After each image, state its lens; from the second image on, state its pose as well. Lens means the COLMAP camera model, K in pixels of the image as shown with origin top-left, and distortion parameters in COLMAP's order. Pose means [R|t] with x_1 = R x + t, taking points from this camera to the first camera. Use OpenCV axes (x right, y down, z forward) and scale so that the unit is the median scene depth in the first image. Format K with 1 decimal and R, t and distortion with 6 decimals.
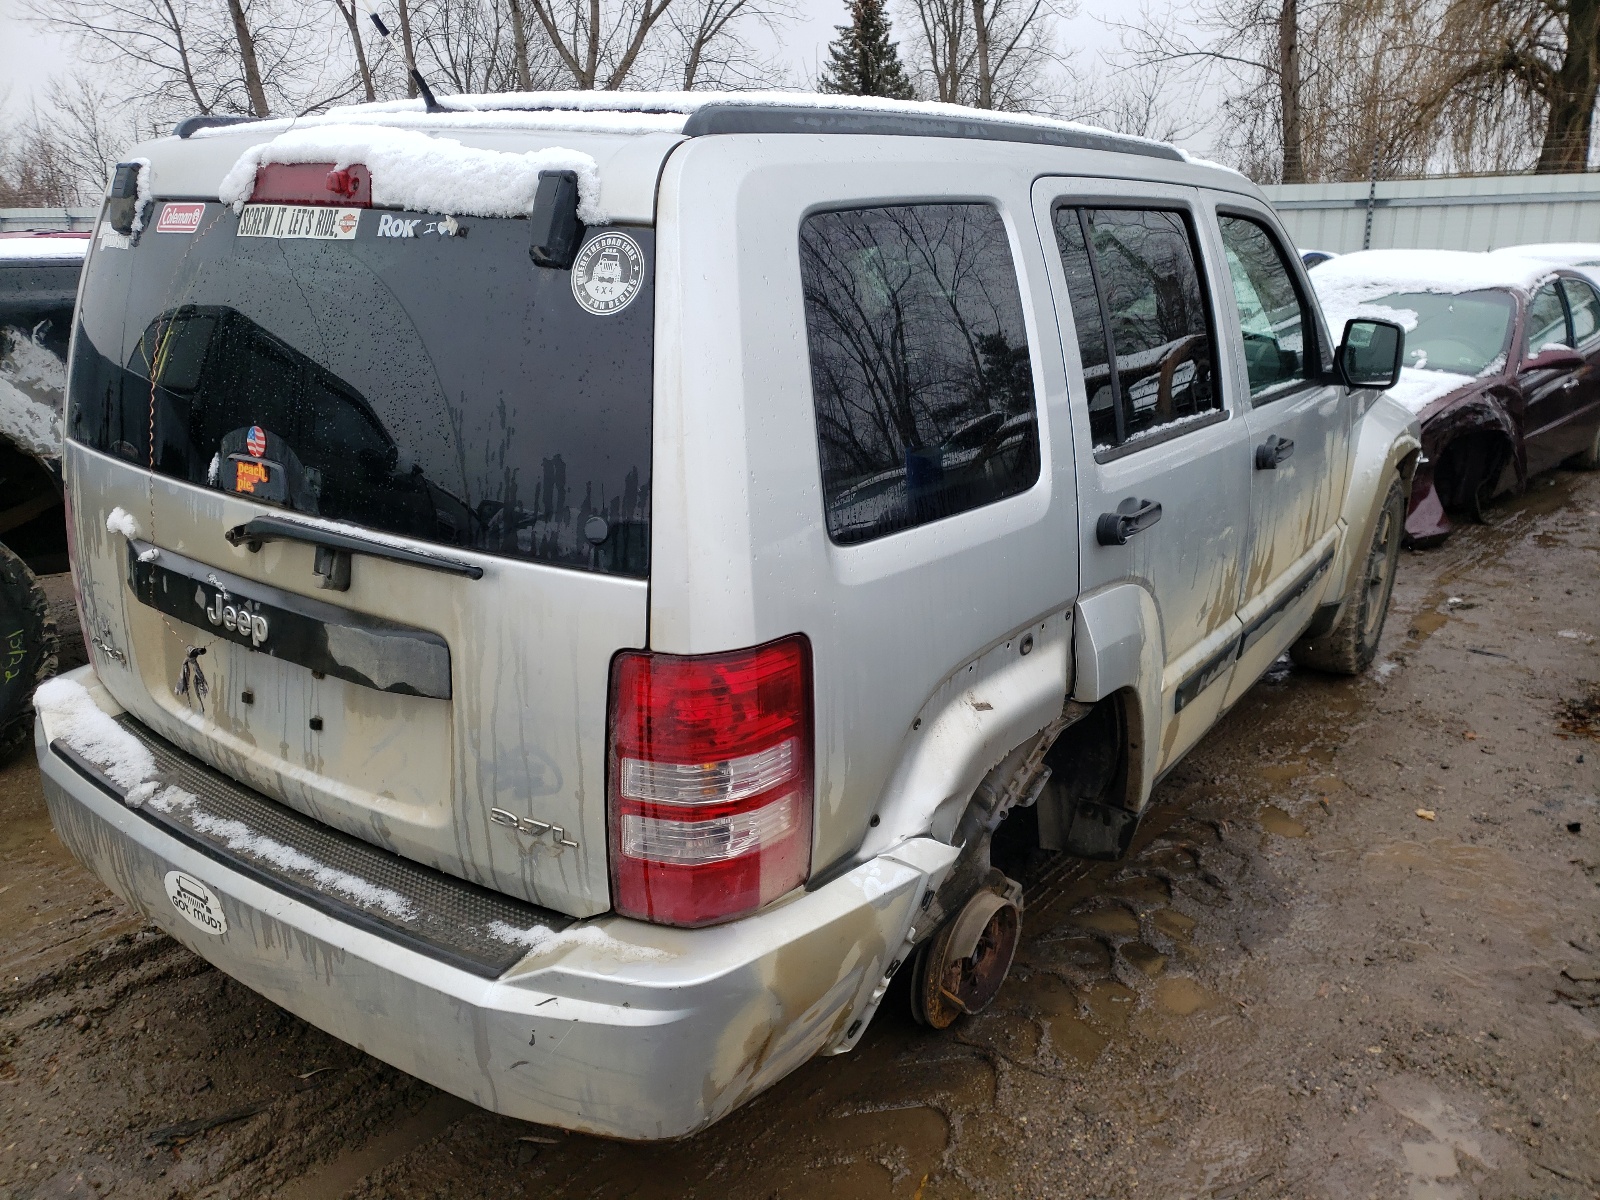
lens RADIAL K [[1224.0, 0, 797.3], [0, 1224.0, 612.6], [0, 0, 1]] dist [0.014687, 0.004346]
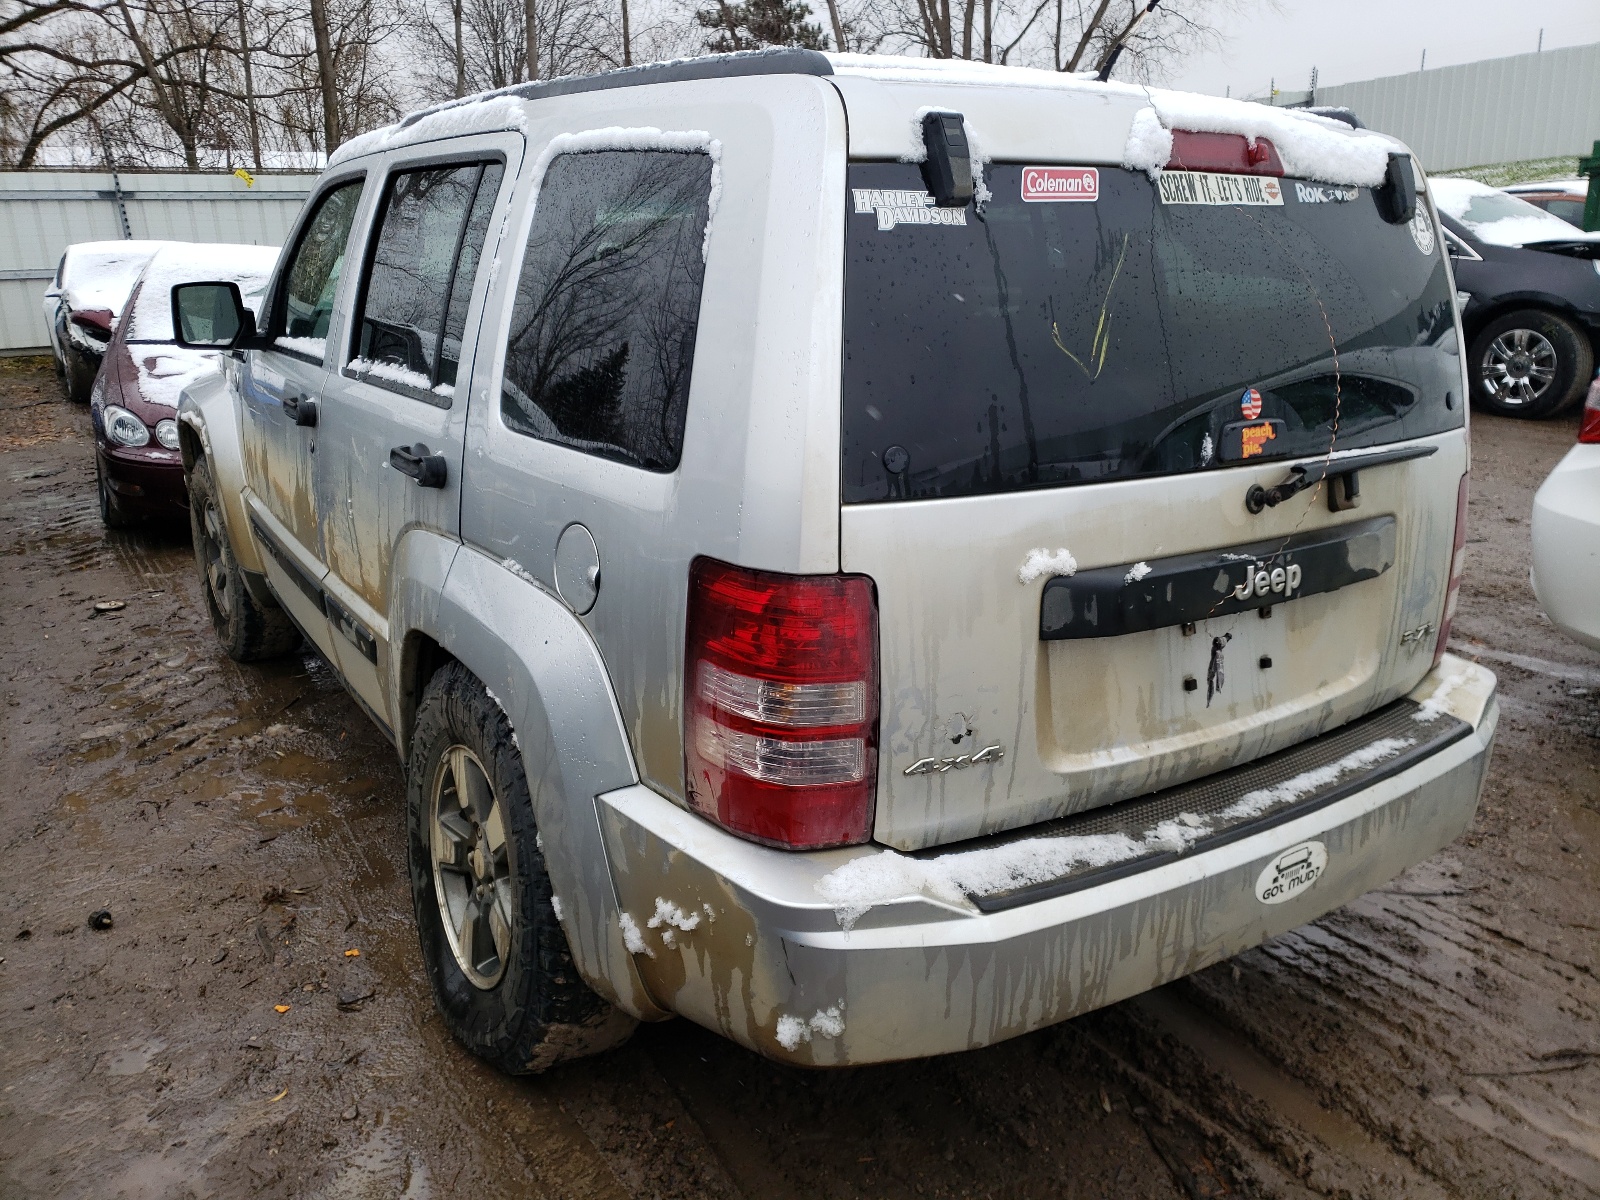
lens RADIAL K [[1224.0, 0, 797.0], [0, 1224.0, 587.9], [0, 0, 1]] dist [0.014687, 0.004346]
pose [[0.362052, -0.272240, 0.891518, -1.512215], [0.287718, 0.942341, 0.170915, -0.275978], [-0.886643, 0.194626, 0.419505, 0.930213]]
